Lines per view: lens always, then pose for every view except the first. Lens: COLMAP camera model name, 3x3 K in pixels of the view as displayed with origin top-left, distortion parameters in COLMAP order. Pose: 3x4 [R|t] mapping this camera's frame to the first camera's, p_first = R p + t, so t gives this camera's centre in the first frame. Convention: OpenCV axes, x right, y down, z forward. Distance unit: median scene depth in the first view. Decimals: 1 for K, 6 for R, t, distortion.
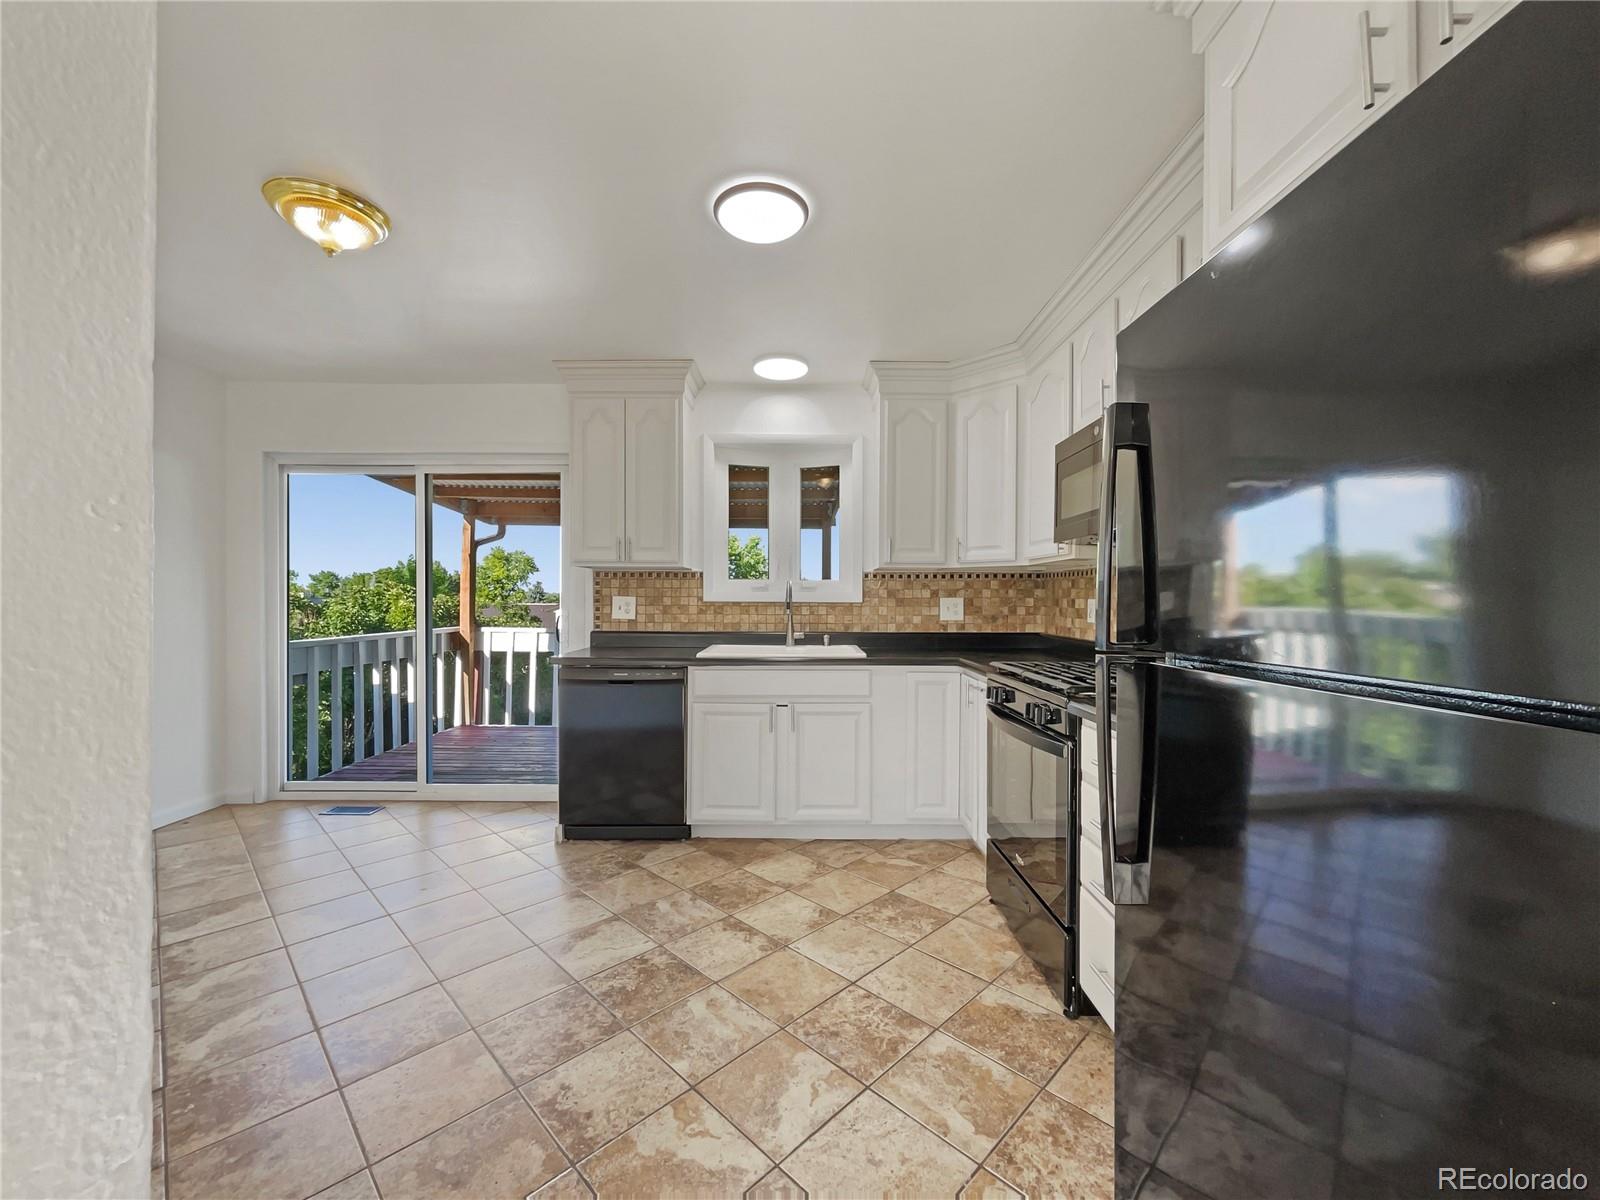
lens RADIAL K [[625.1, 0, 788.9], [0, 625.1, 593.5], [0, 0, 1]] dist [0.003587, 0.000195]
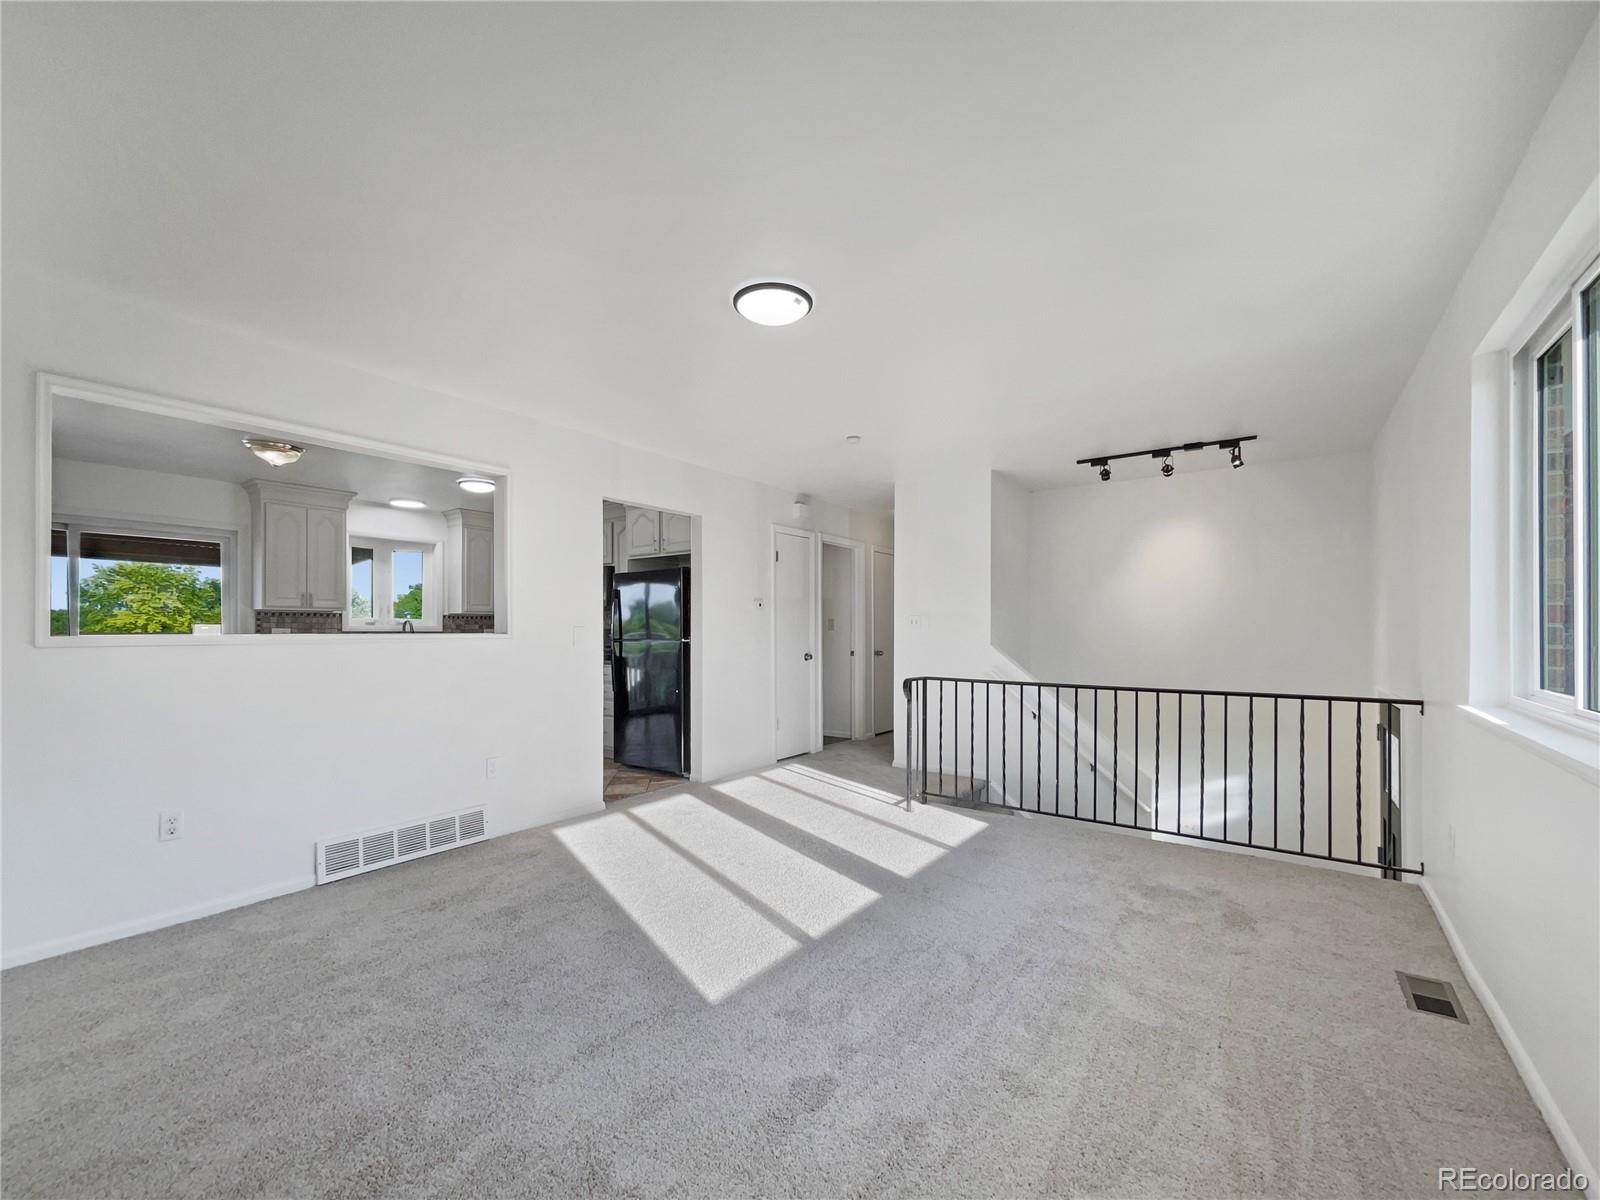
lens RADIAL K [[654.0, 0, 799.4], [0, 654.0, 626.1], [0, 0, 1]] dist [-0.000378, -0.000094]
pose [[0.595467, 0.001390, 0.803379, -0.906759], [-0.004438, 0.999989, 0.001559, -0.010857], [-0.803368, -0.004494, 0.595466, -1.092852]]
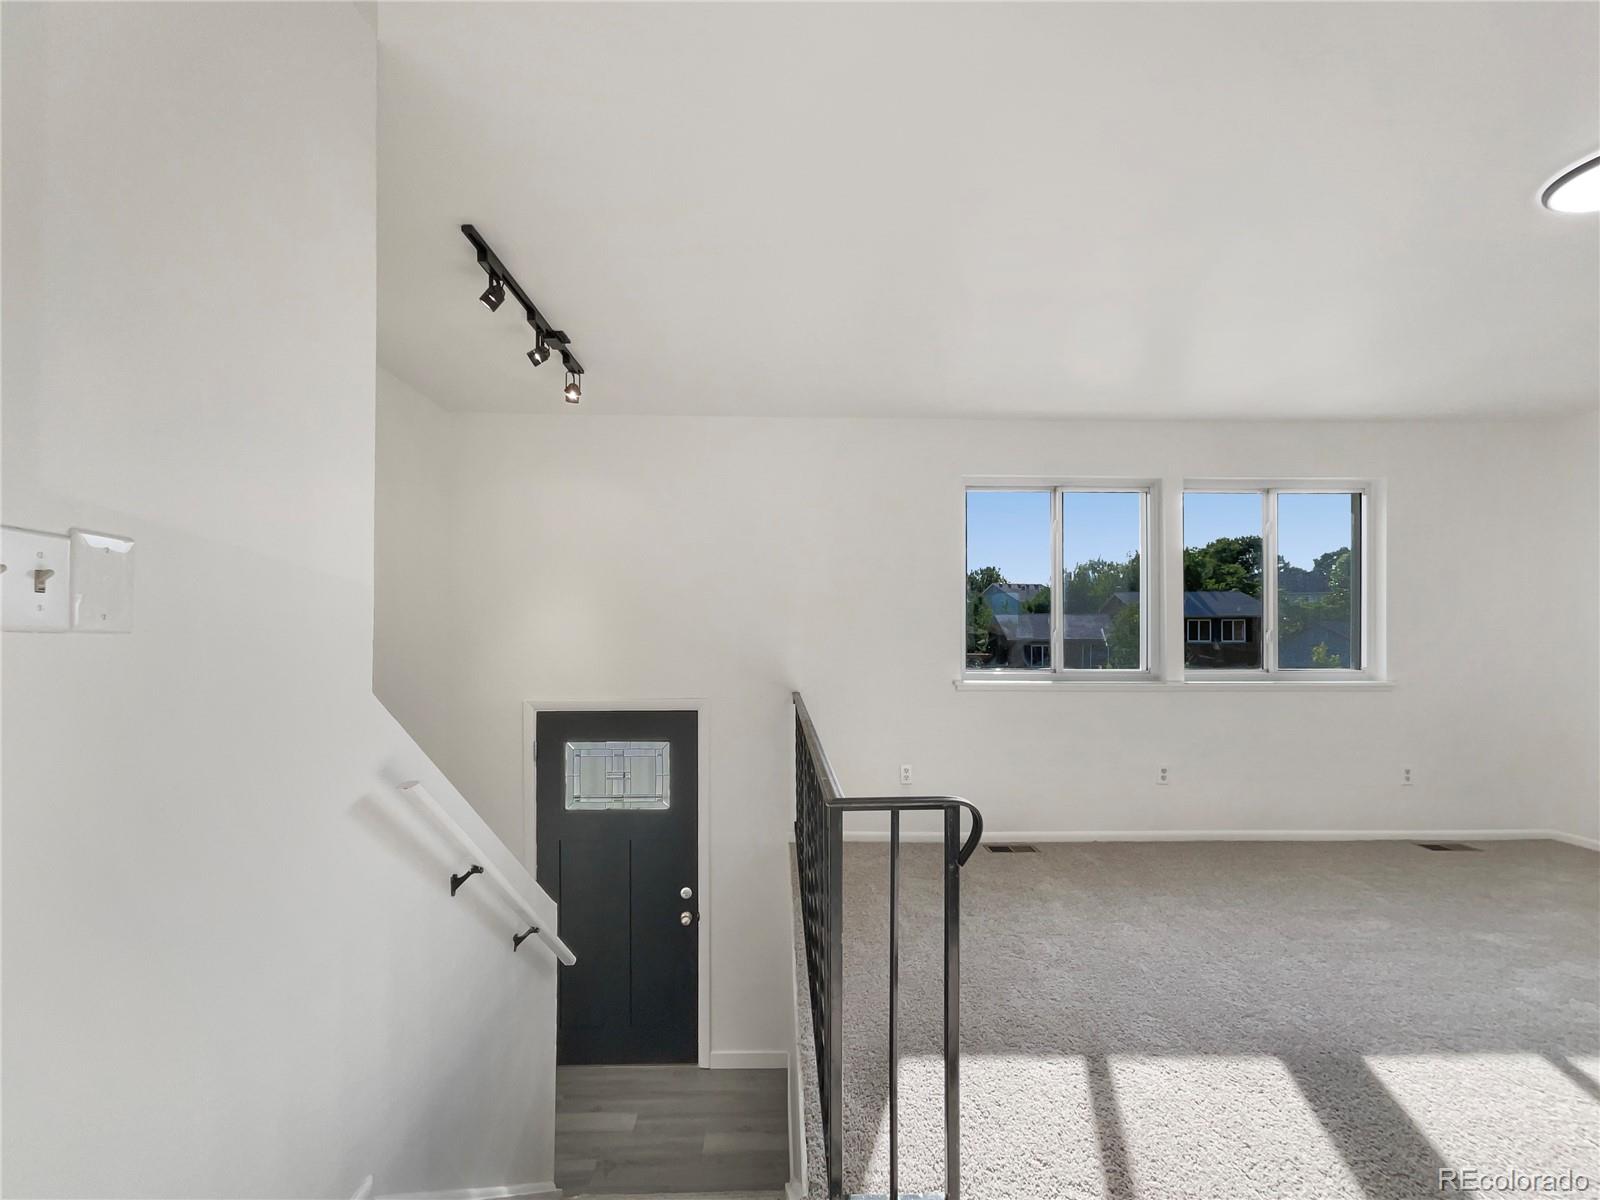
lens RADIAL K [[659.3, 0, 789.1], [0, 659.3, 631.9], [0, 0, 1]] dist [0.003191, 0.000787]
pose [[-0.999804, -0.004451, -0.019307, 0.402369], [-0.004202, 0.999908, -0.012919, 0.000082], [0.019363, -0.012835, -0.999730, -0.080418]]
